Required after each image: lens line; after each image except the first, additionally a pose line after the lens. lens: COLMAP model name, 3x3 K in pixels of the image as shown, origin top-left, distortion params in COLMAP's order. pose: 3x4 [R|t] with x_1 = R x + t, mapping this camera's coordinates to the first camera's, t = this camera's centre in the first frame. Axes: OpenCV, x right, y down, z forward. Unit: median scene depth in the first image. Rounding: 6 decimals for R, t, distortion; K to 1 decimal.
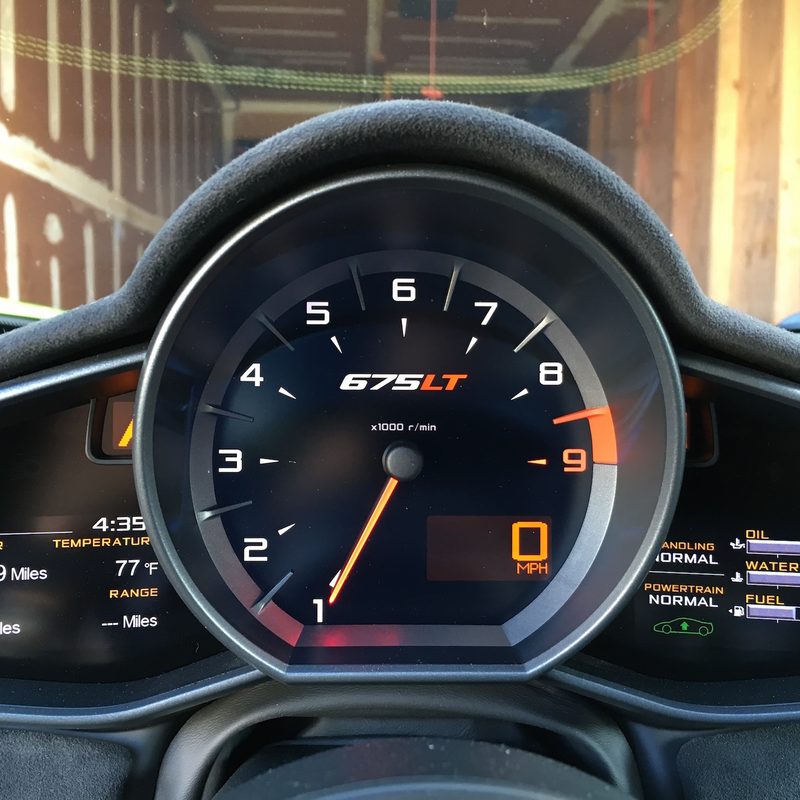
lens RADIAL K [[895.0, 0, 400.0], [0, 895.0, 400.0], [0, 0, 1]] dist [0.022393, -0.051474]
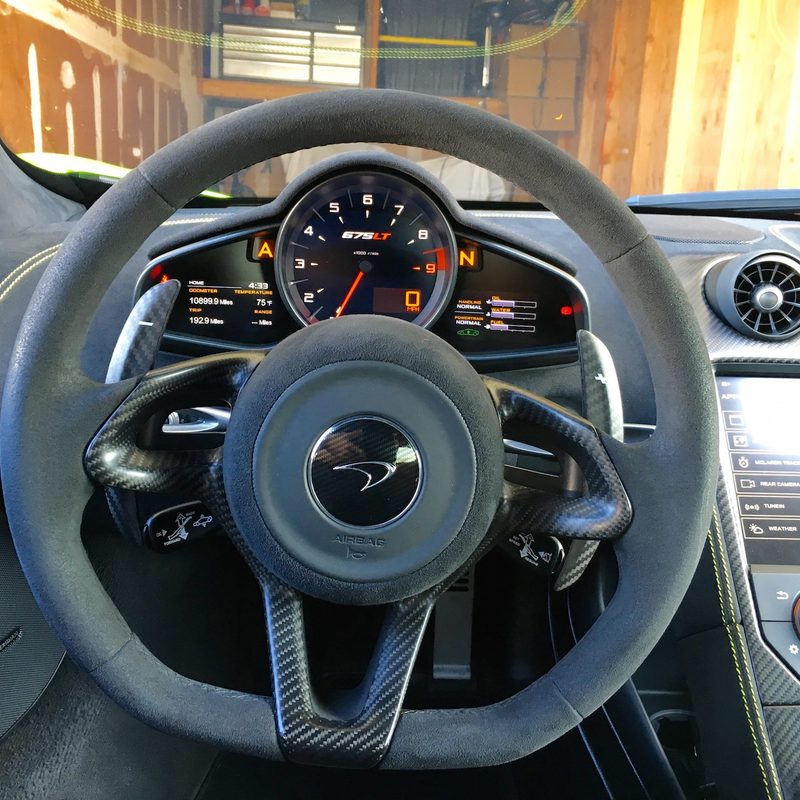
lens RADIAL K [[895.0, 0, 400.0], [0, 895.0, 400.0], [0, 0, 1]] dist [0.022393, -0.051474]
pose [[0.999159, 0.032715, 0.024738, 0.052643], [-0.036432, 0.984962, 0.168889, 0.007391], [-0.018841, -0.169648, 0.985325, -1.659207]]
